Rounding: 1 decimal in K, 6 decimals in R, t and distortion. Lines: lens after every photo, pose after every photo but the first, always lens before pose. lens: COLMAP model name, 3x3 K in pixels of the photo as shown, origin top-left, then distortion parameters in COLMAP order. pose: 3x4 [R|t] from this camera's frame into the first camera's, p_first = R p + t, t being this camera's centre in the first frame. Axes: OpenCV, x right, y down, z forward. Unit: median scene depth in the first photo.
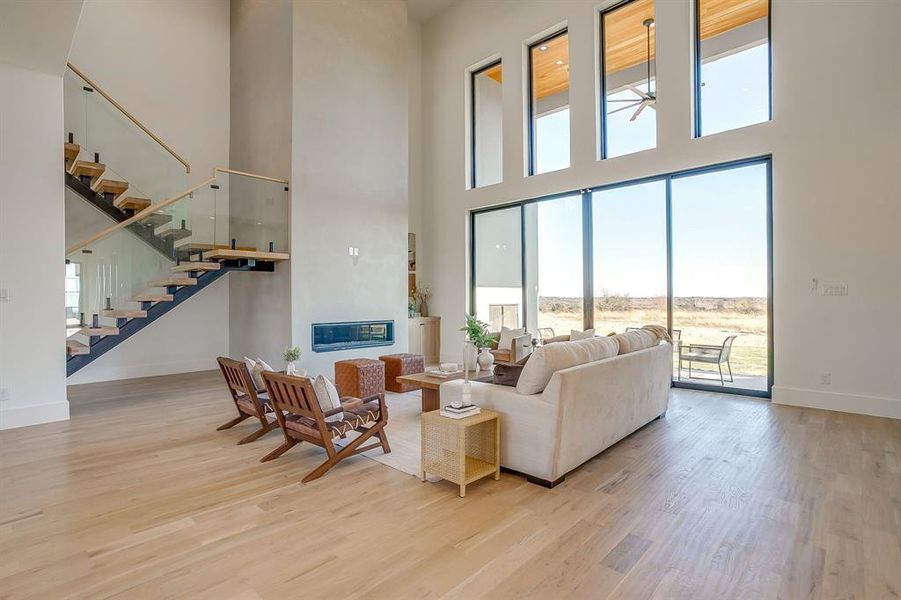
lens RADIAL K [[440.1, 0, 440.1], [0, 440.1, 298.9], [0, 0, 1]] dist [-0.050234, 0.028222]
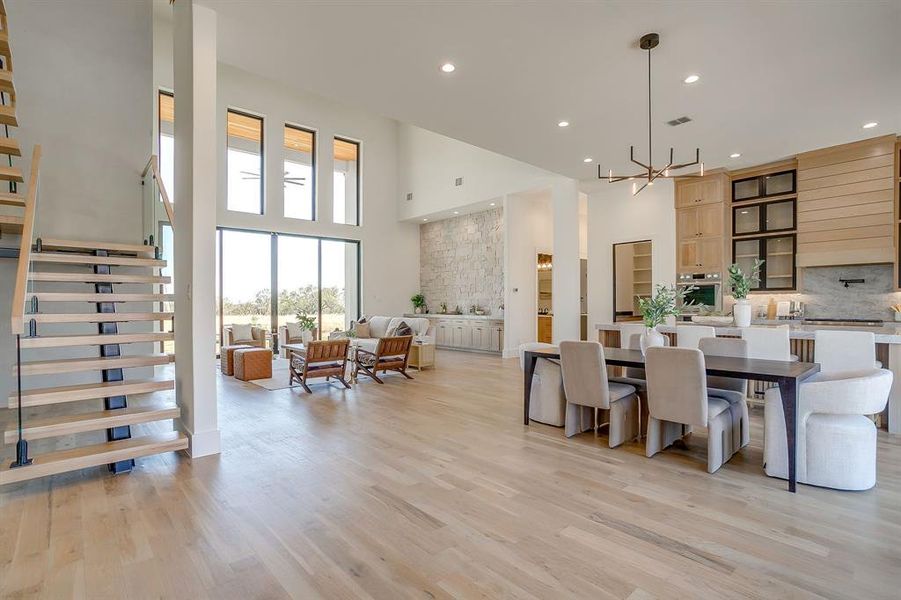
lens RADIAL K [[440.1, 0, 443.4], [0, 440.1, 306.5], [0, 0, 1]] dist [-0.050234, 0.028222]
pose [[0.078496, -0.003639, 0.996908, -1.171506], [0.003104, 0.999989, 0.003406, 0.007780], [-0.996910, 0.002827, 0.078506, 0.283022]]
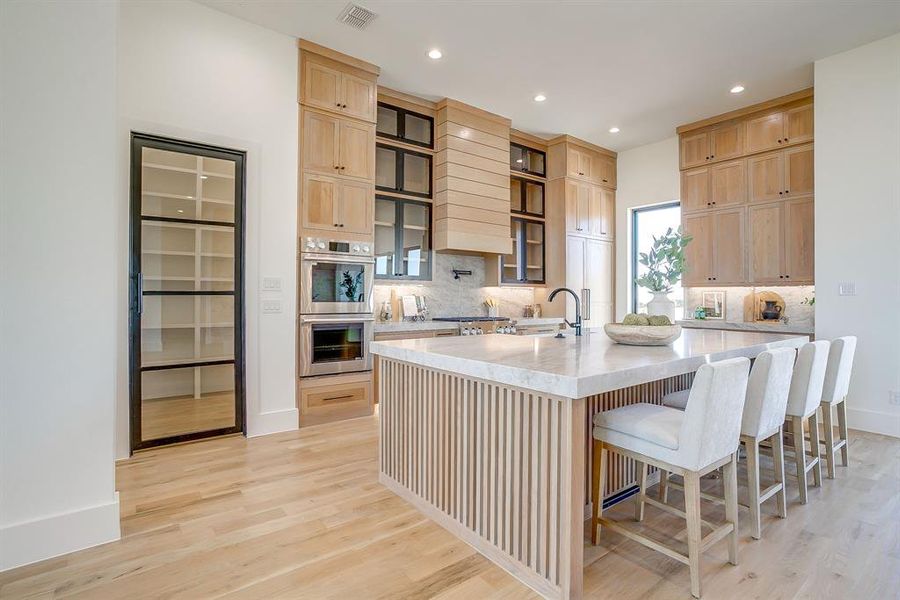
lens RADIAL K [[439.6, 0, 443.2], [0, 439.6, 294.5], [0, 0, 1]] dist [-0.050234, 0.028222]
pose [[-0.988812, -0.000187, 0.149164, -0.195756], [-0.001344, 0.999970, -0.007653, 0.005627], [-0.149159, -0.007768, -0.988783, 0.284769]]
